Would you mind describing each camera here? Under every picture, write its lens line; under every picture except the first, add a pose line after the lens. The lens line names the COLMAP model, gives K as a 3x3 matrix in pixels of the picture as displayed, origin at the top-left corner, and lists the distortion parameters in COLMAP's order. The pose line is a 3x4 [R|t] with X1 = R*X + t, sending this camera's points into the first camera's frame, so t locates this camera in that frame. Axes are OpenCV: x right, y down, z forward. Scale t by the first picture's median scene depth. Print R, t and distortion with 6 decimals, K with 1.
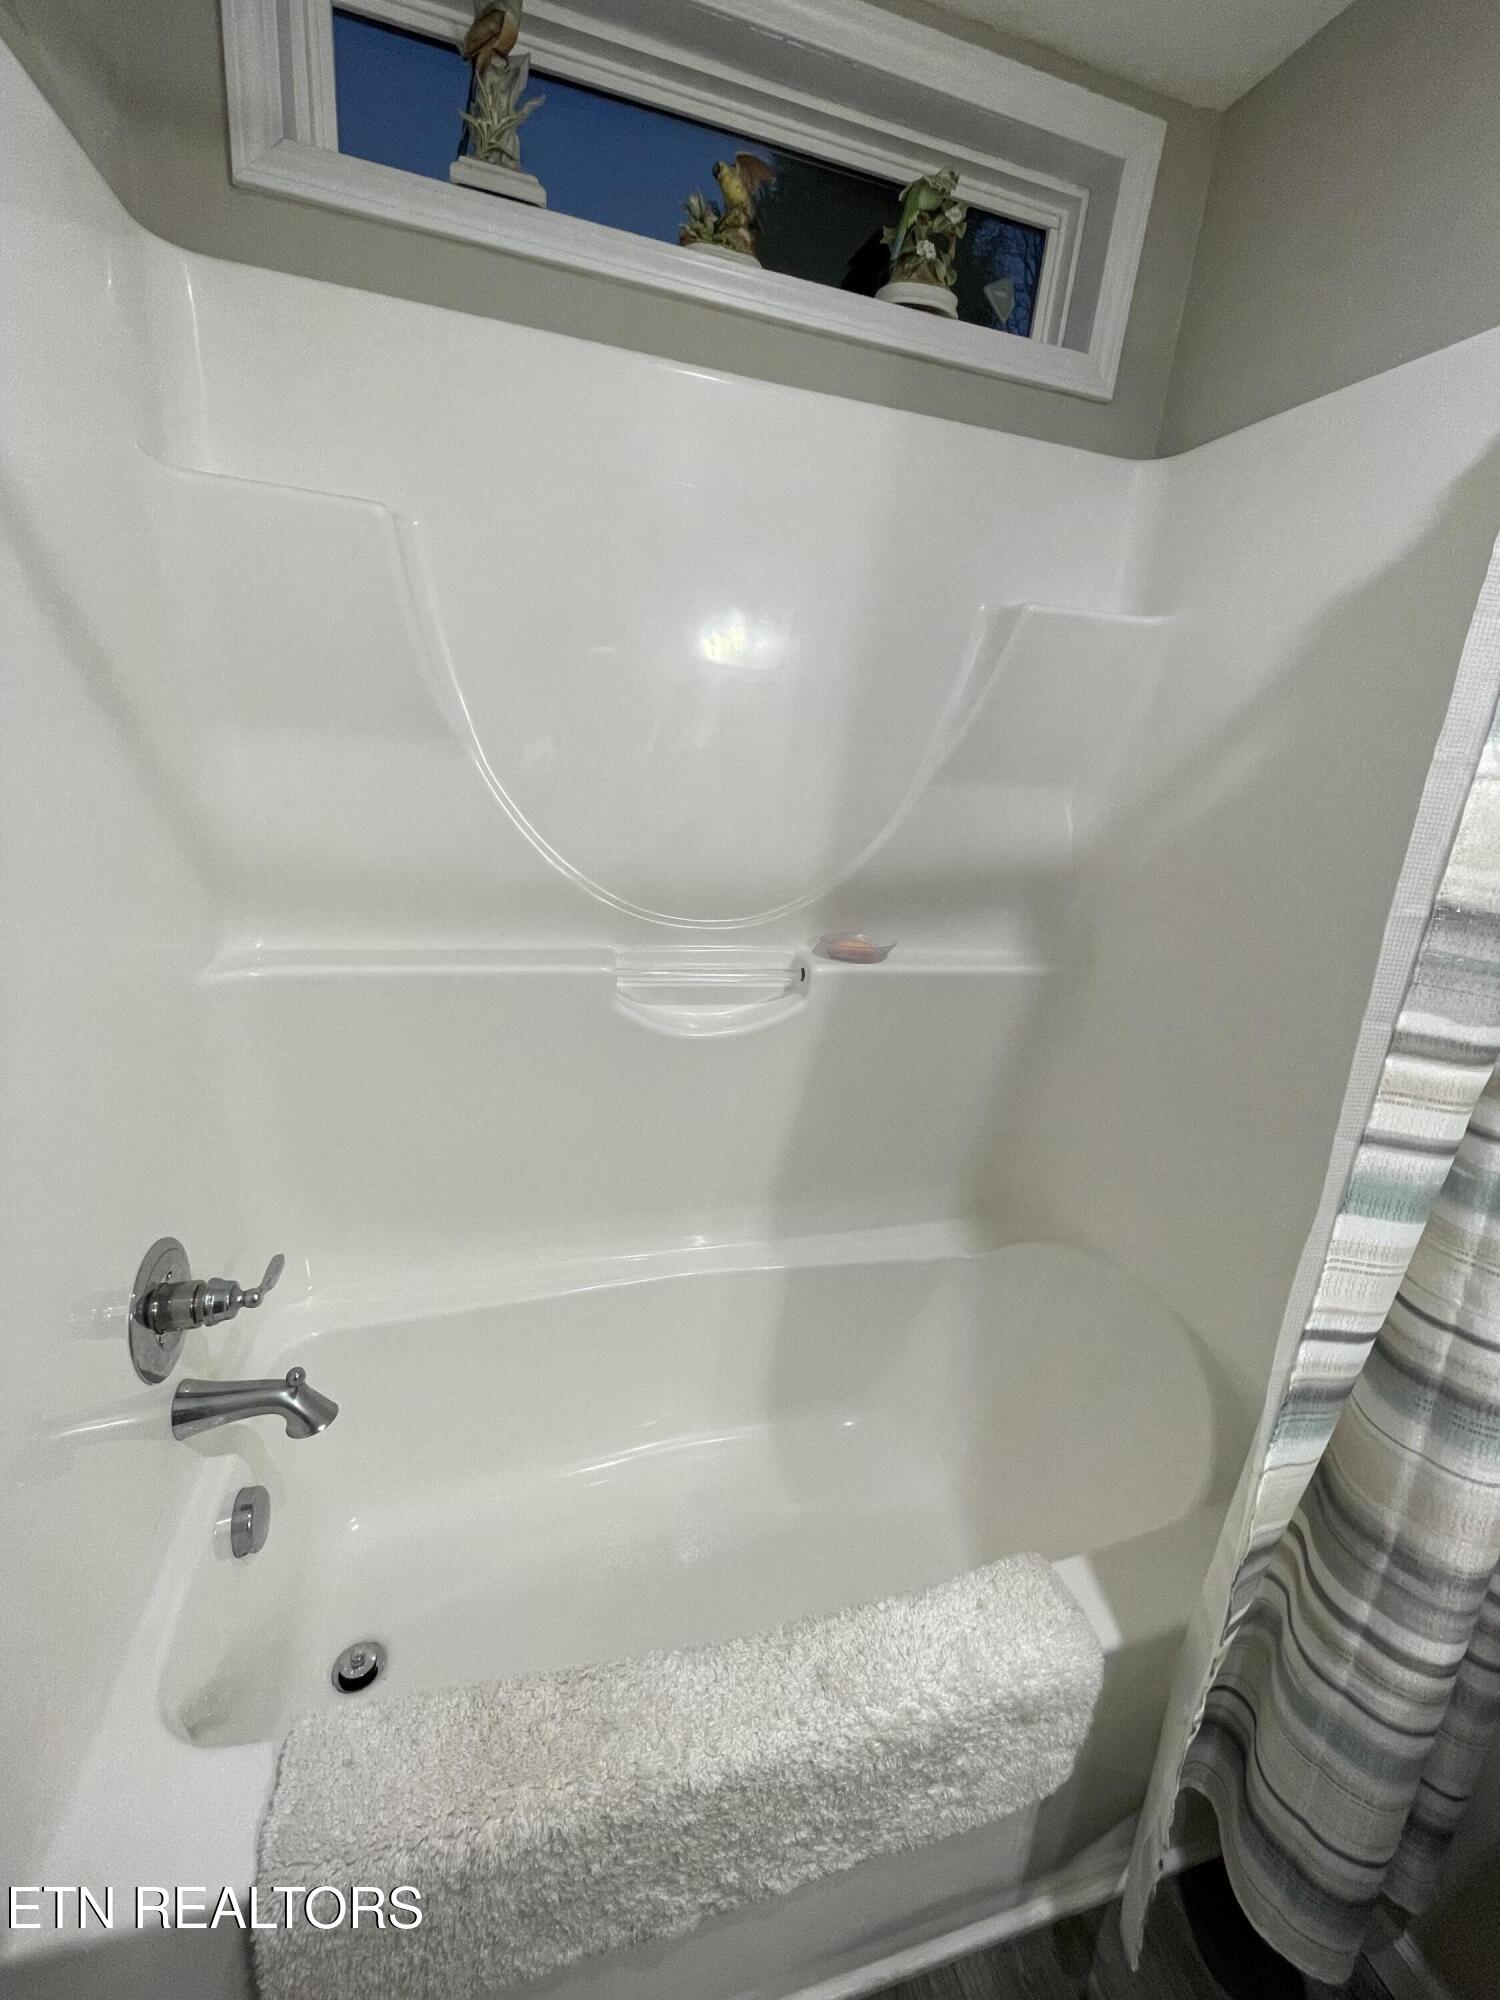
lens RADIAL K [[811.6, 0, 754.0], [0, 811.6, 1007.6], [0, 0, 1]] dist [-0.000773, 0.000207]
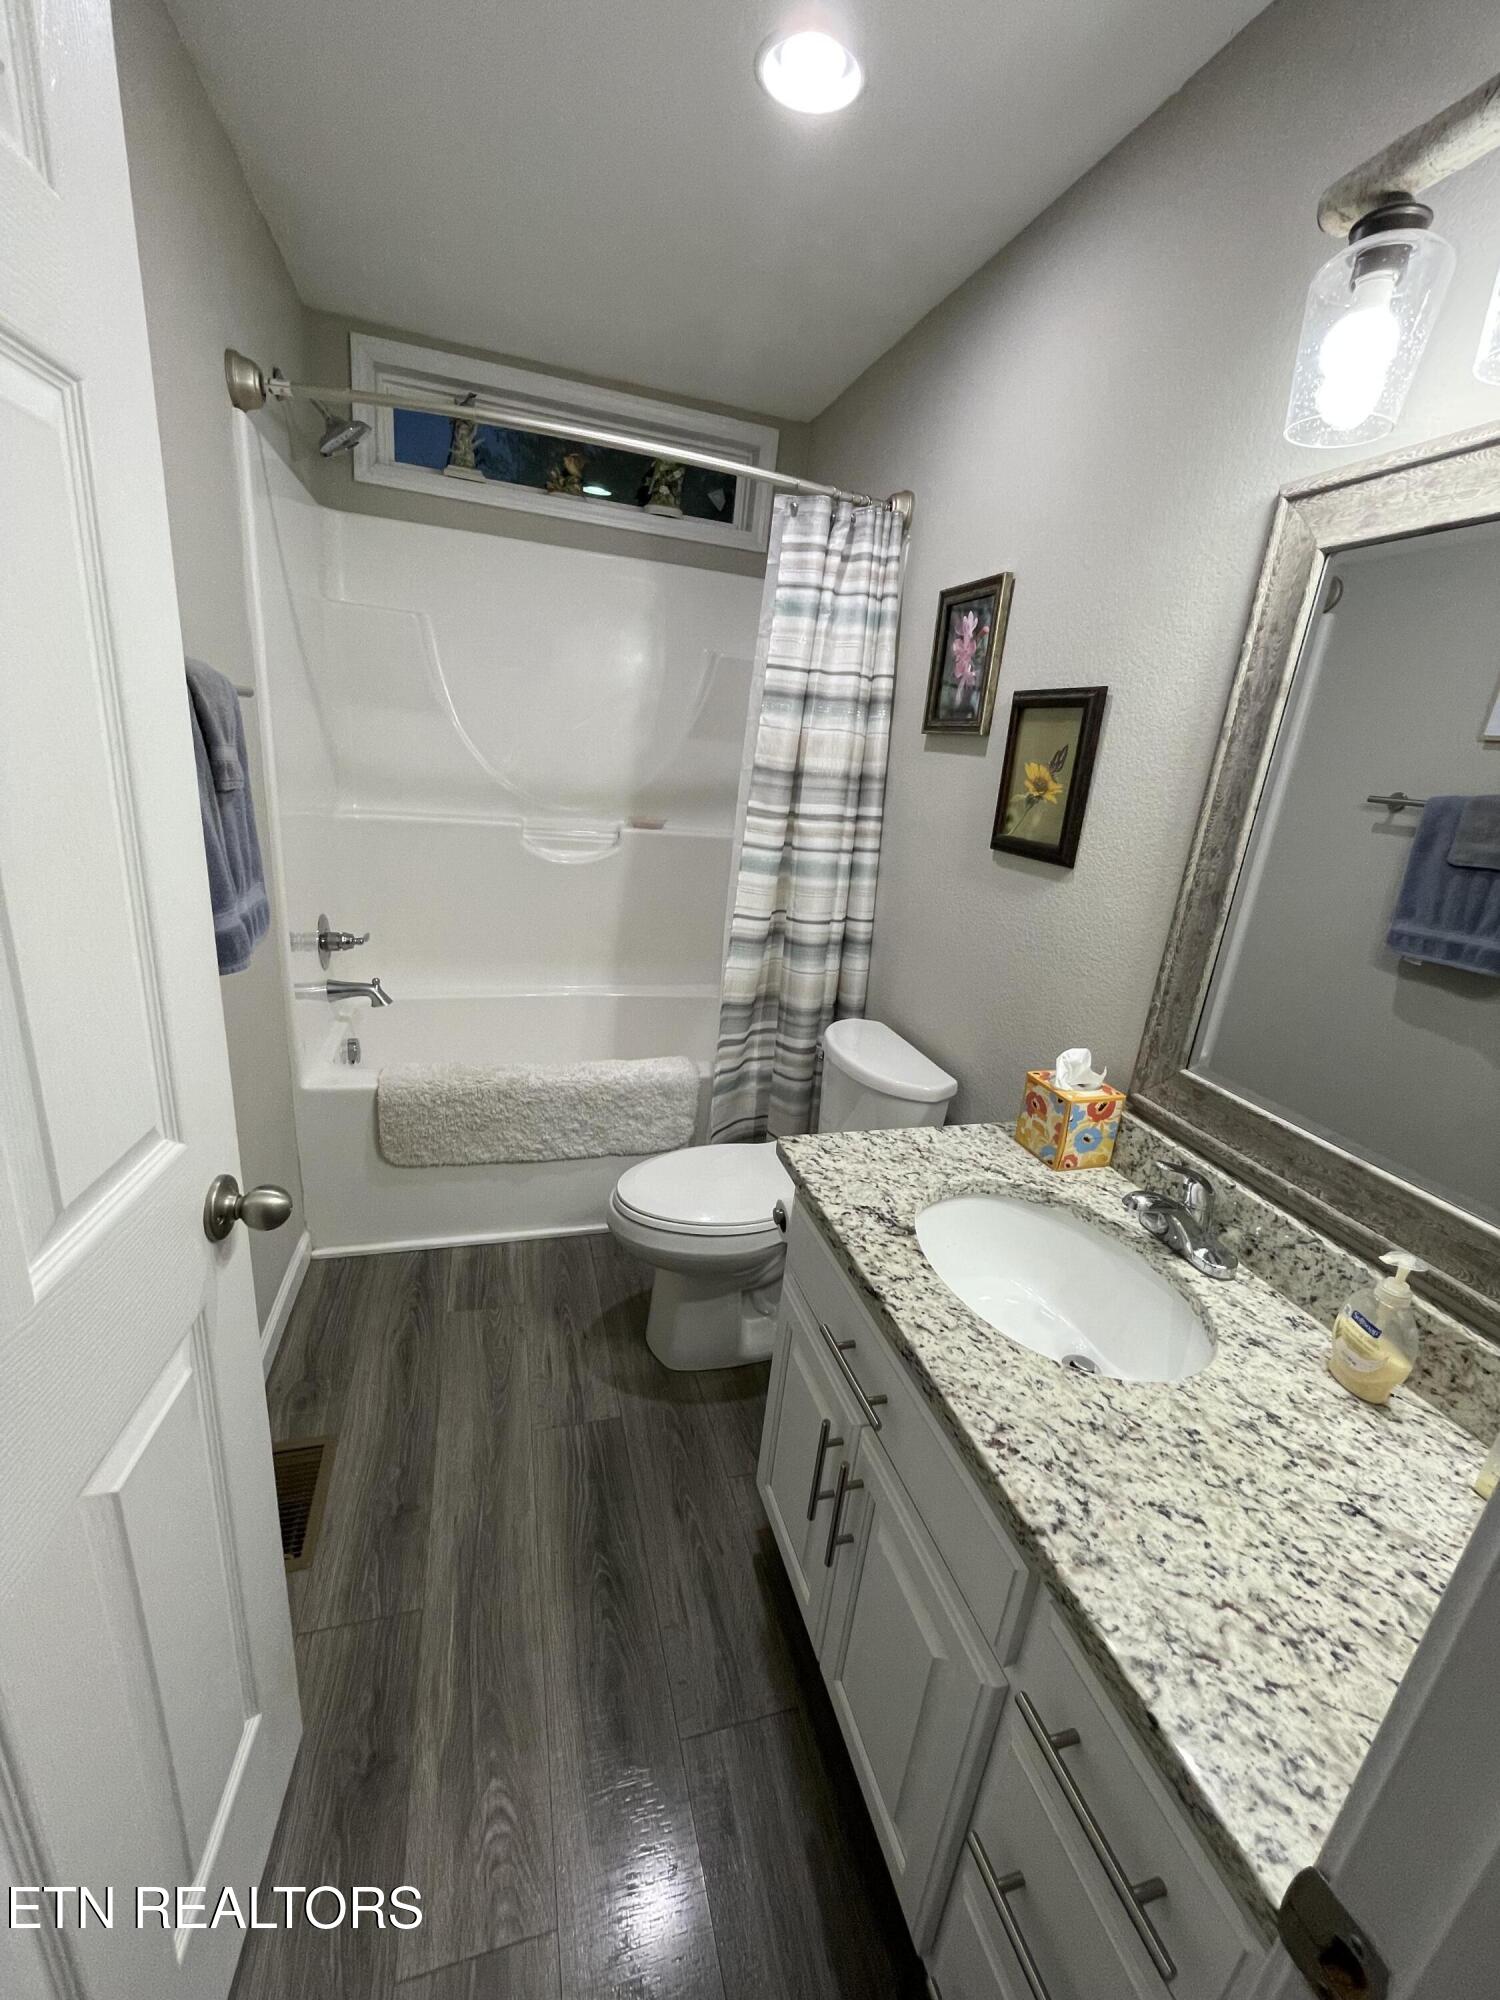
lens RADIAL K [[811.6, 0, 751.1], [0, 811.6, 998.2], [0, 0, 1]] dist [-0.000773, 0.000207]
pose [[0.999861, 0.004978, 0.015929, 0.487334], [-0.005003, 0.999986, 0.001486, 0.490606], [-0.015922, -0.001565, 0.999872, -1.372399]]
